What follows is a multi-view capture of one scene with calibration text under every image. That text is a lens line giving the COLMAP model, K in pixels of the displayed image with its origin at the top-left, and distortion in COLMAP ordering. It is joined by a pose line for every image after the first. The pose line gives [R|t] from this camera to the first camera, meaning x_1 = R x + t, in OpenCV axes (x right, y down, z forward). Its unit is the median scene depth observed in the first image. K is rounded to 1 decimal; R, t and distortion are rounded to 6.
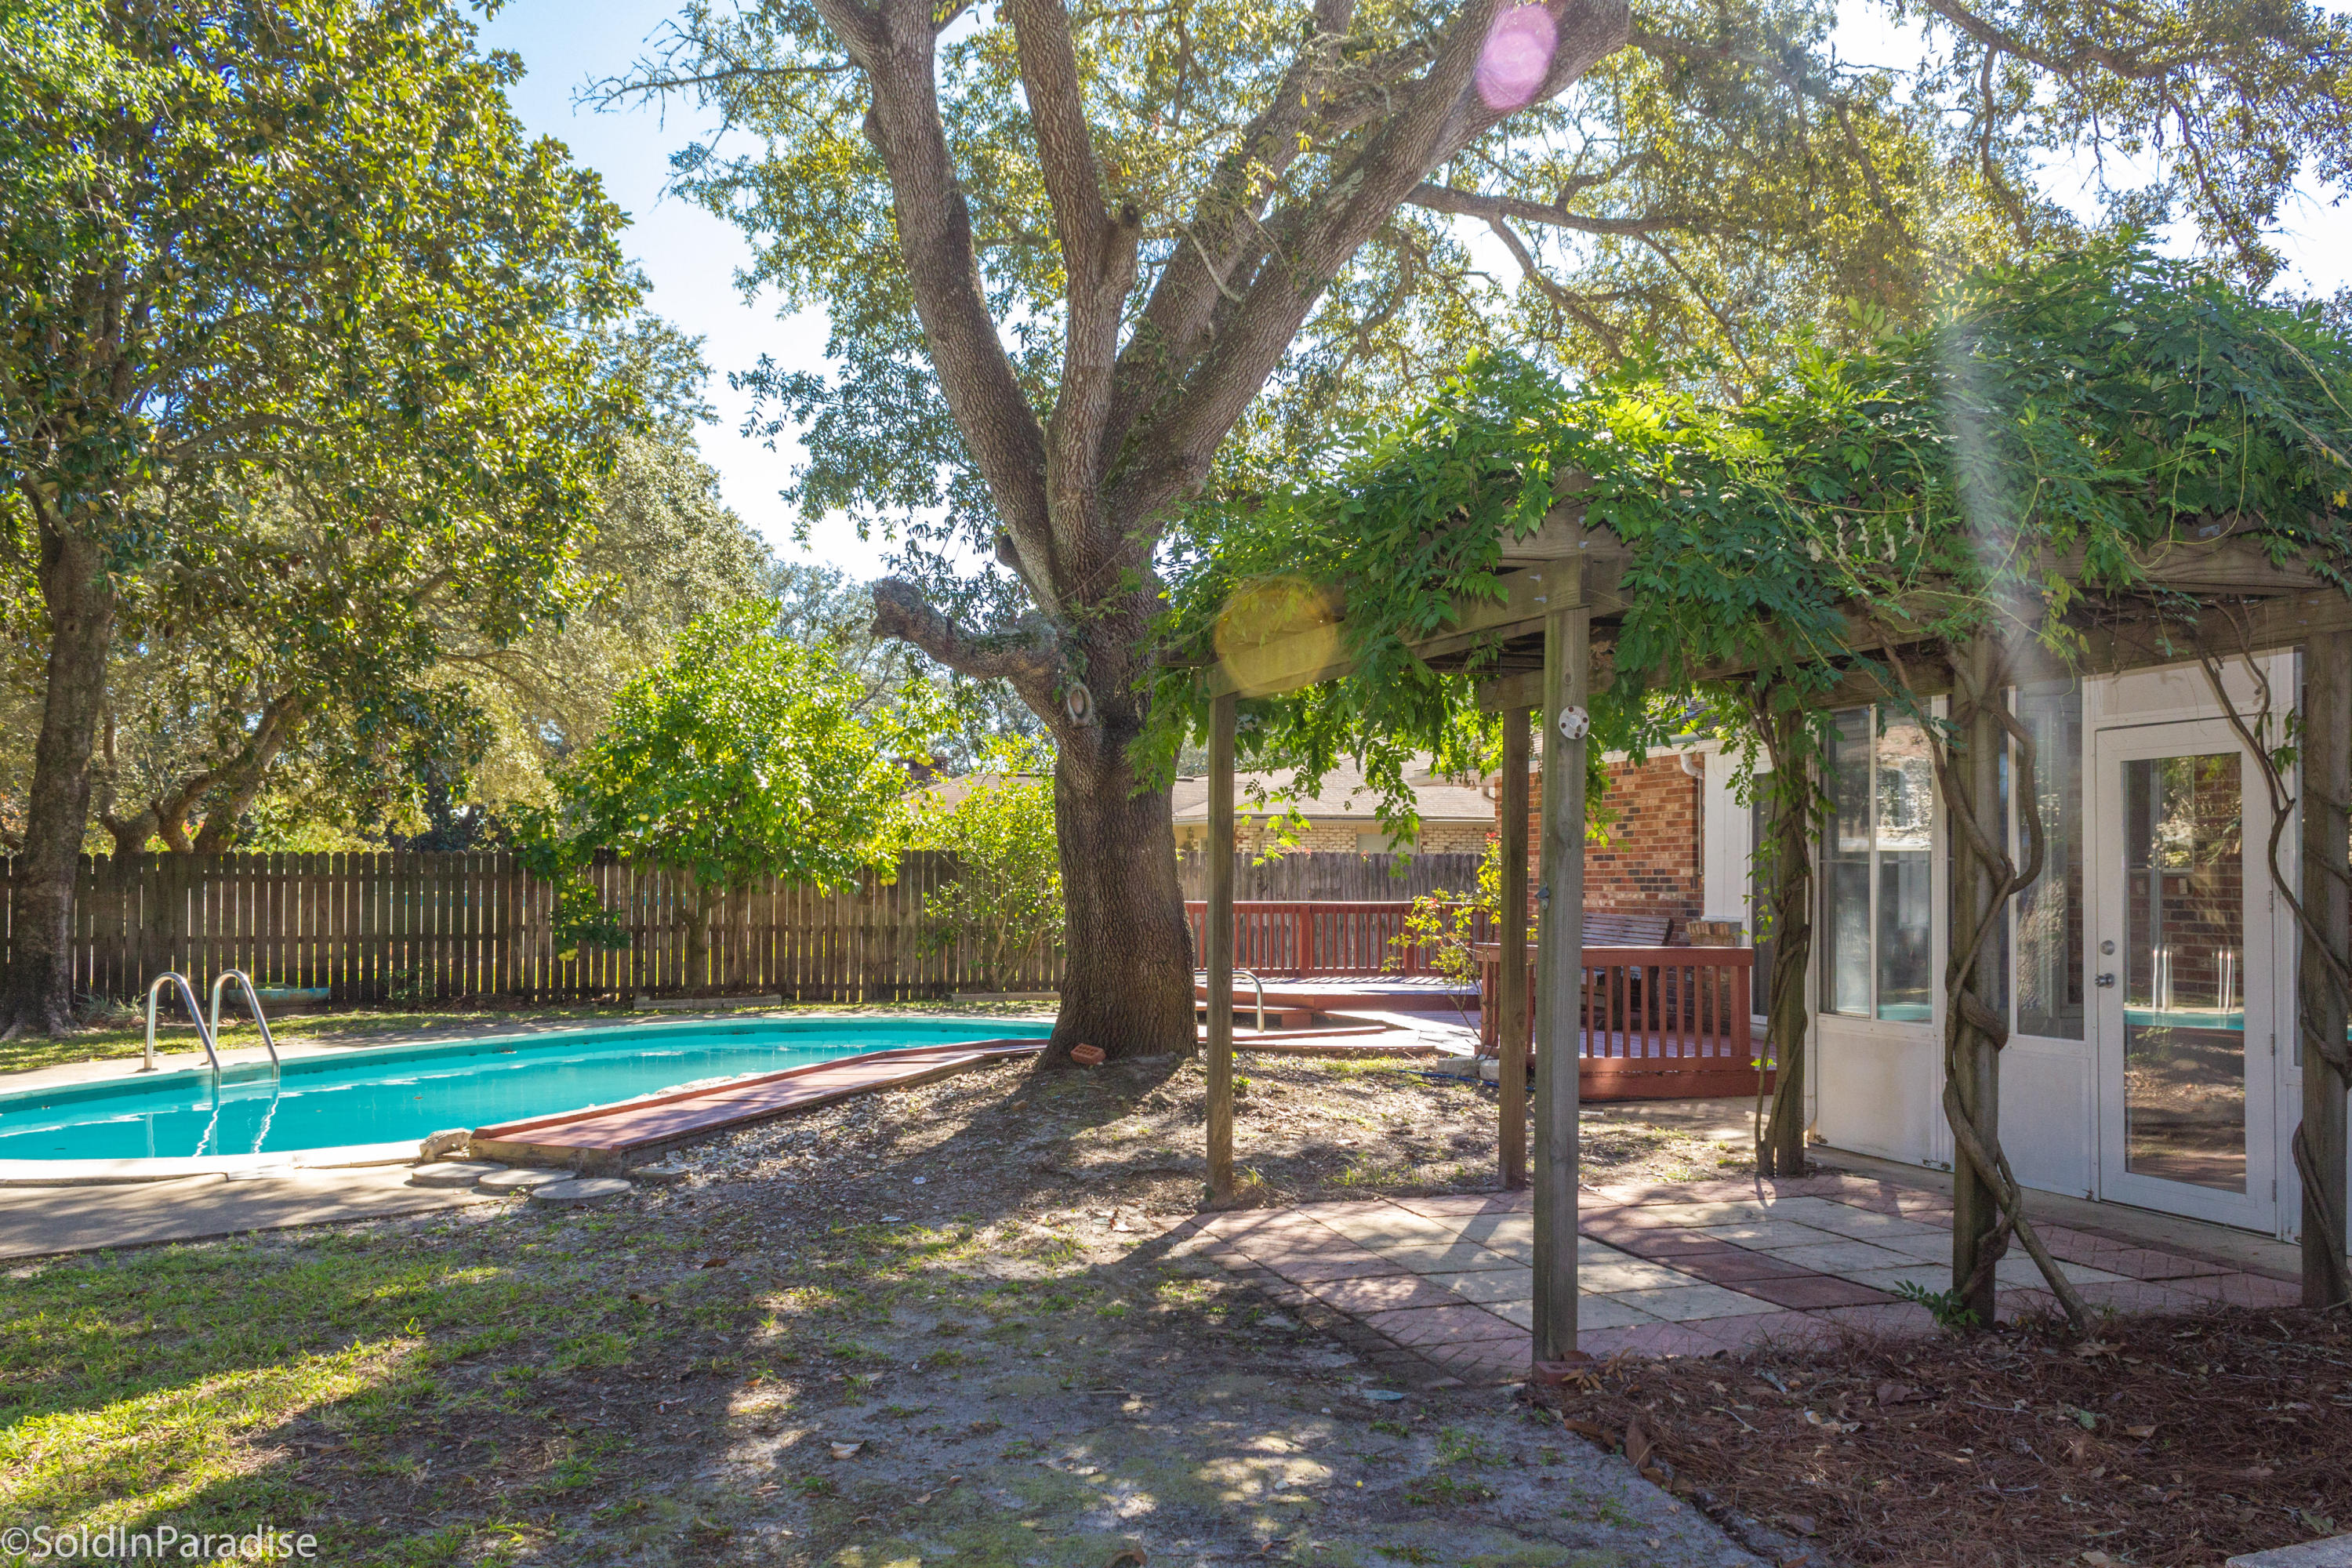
lens RADIAL K [[1928.2, 0, 1181.2], [0, 1928.2, 834.0], [0, 0, 1]] dist [0.007430, 0.004733]
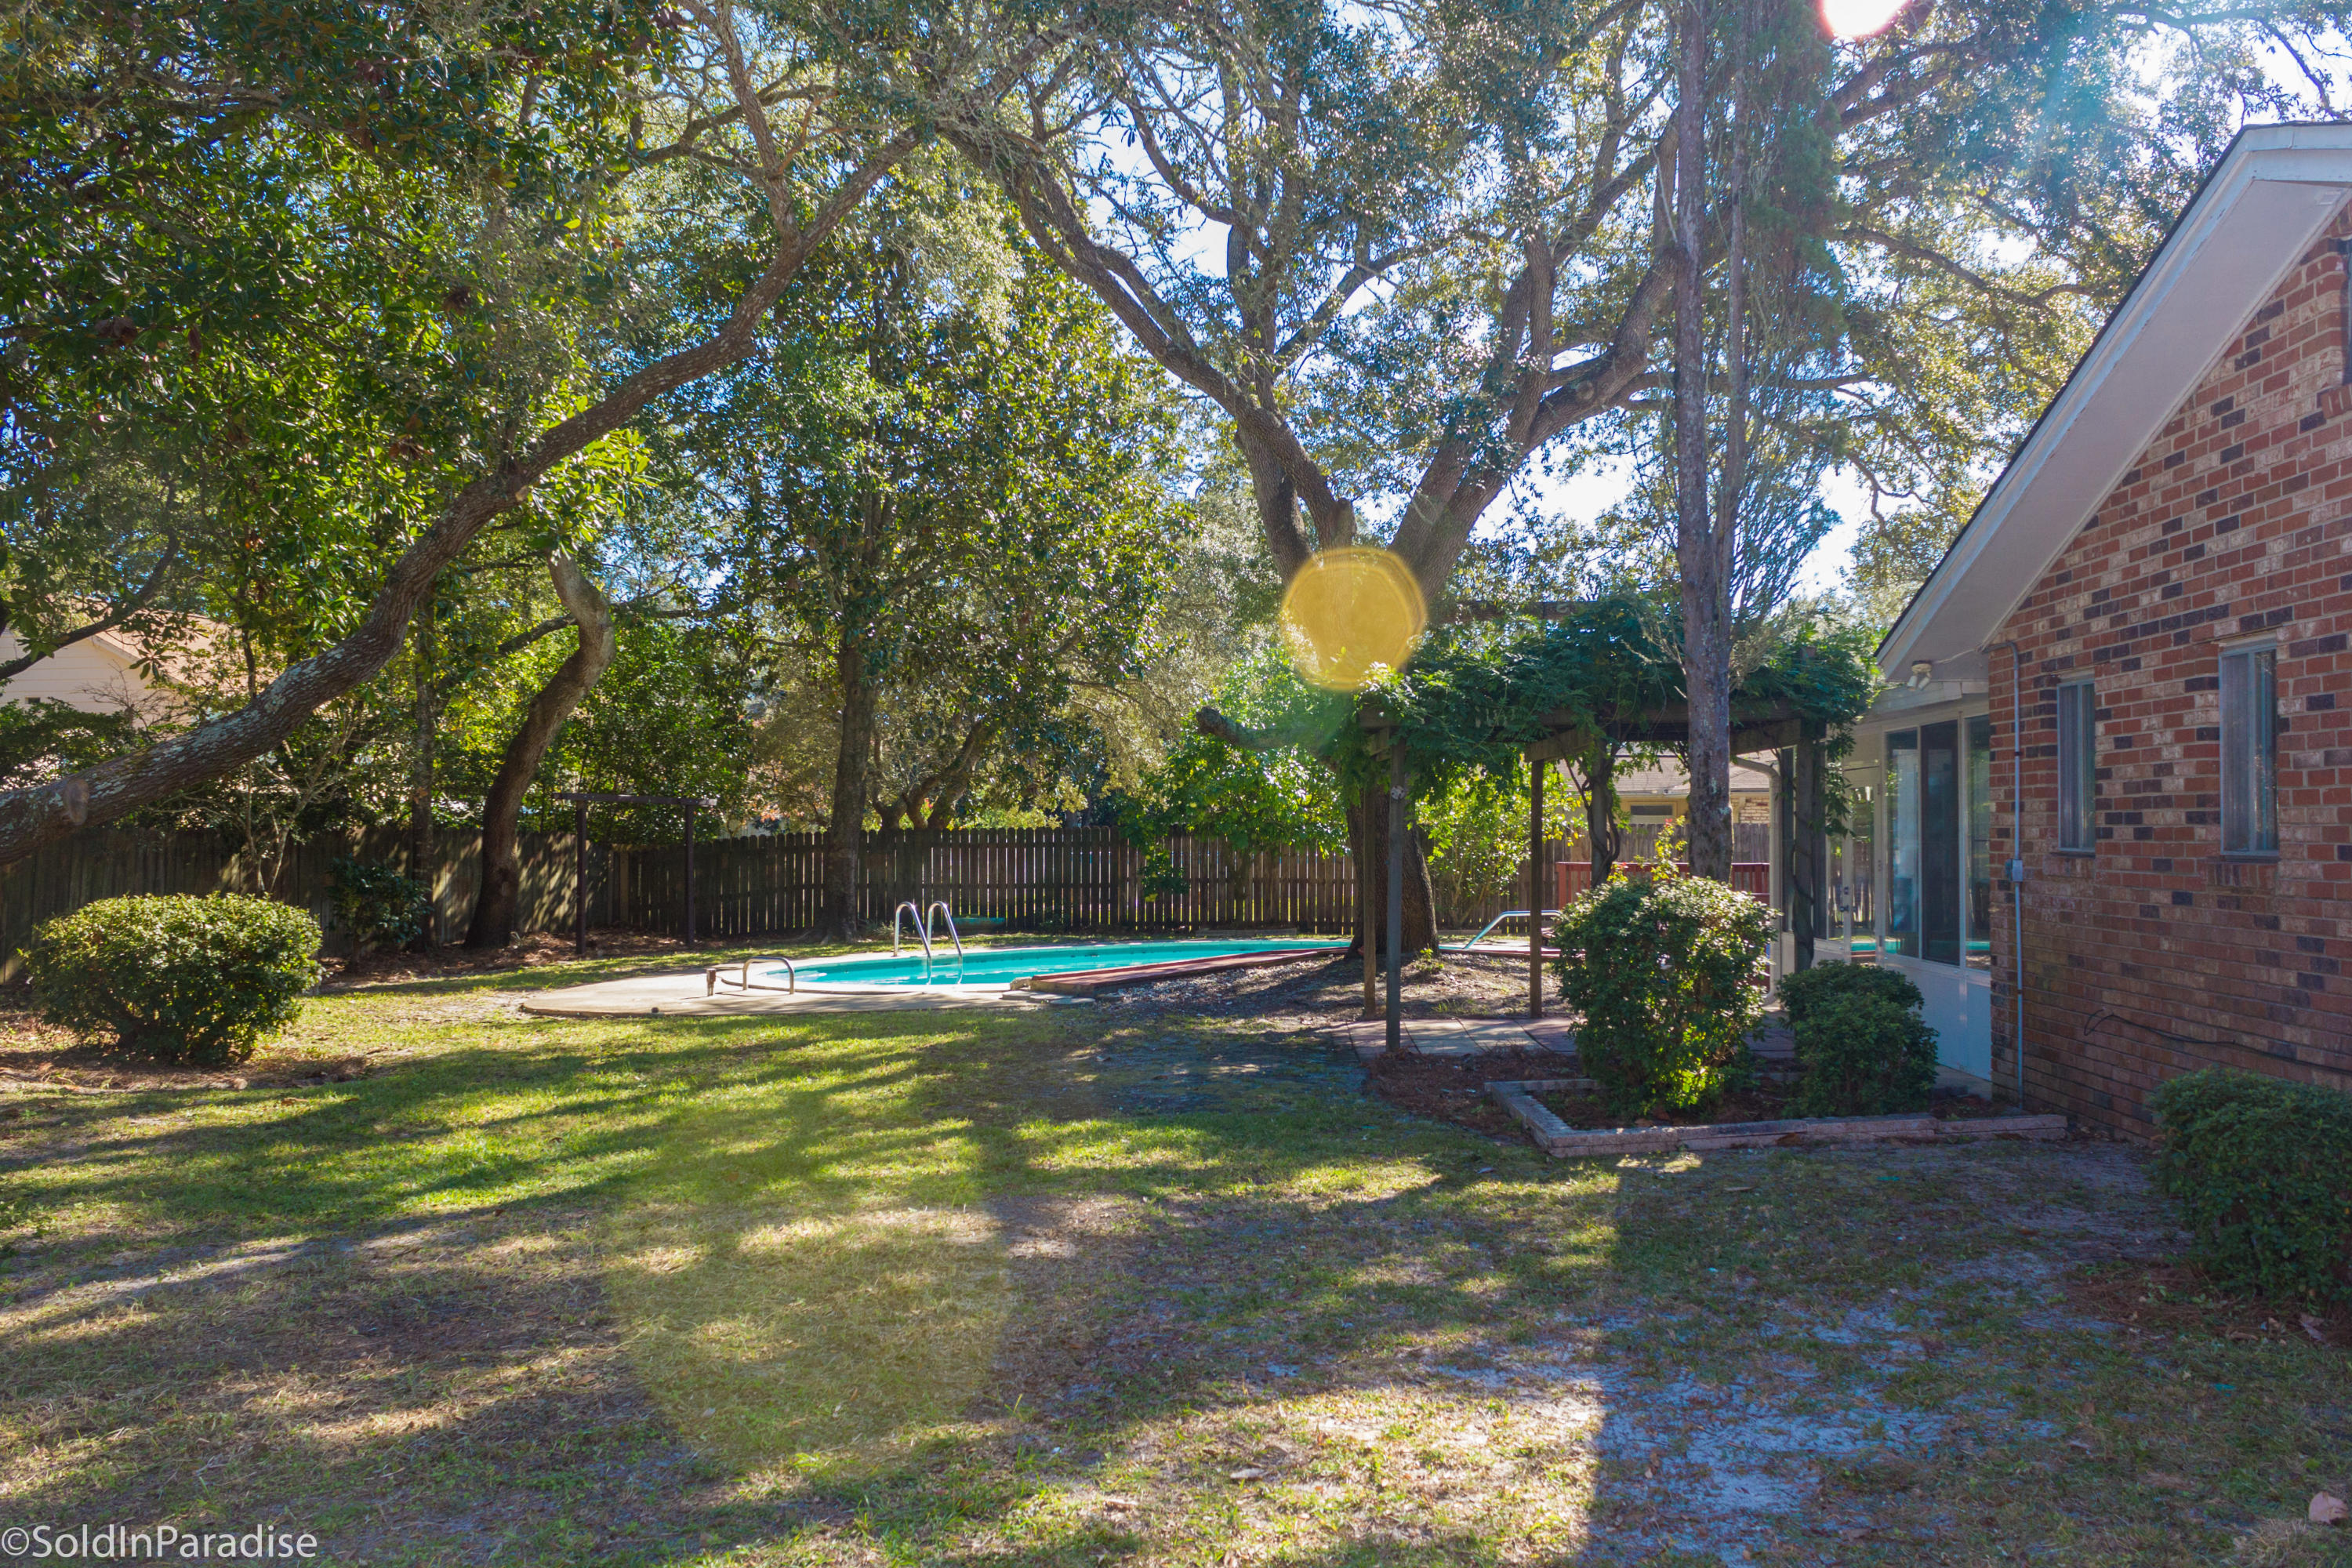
lens RADIAL K [[2039.3, 0, 1176.0], [0, 2039.3, 784.0], [0, 0, 1]] dist [0.010822, -0.003235]
pose [[0.934341, -0.012040, -0.356178, 0.271228], [0.011396, 0.999927, -0.003907, -0.019122], [0.356199, -0.000408, 0.934410, -0.475297]]
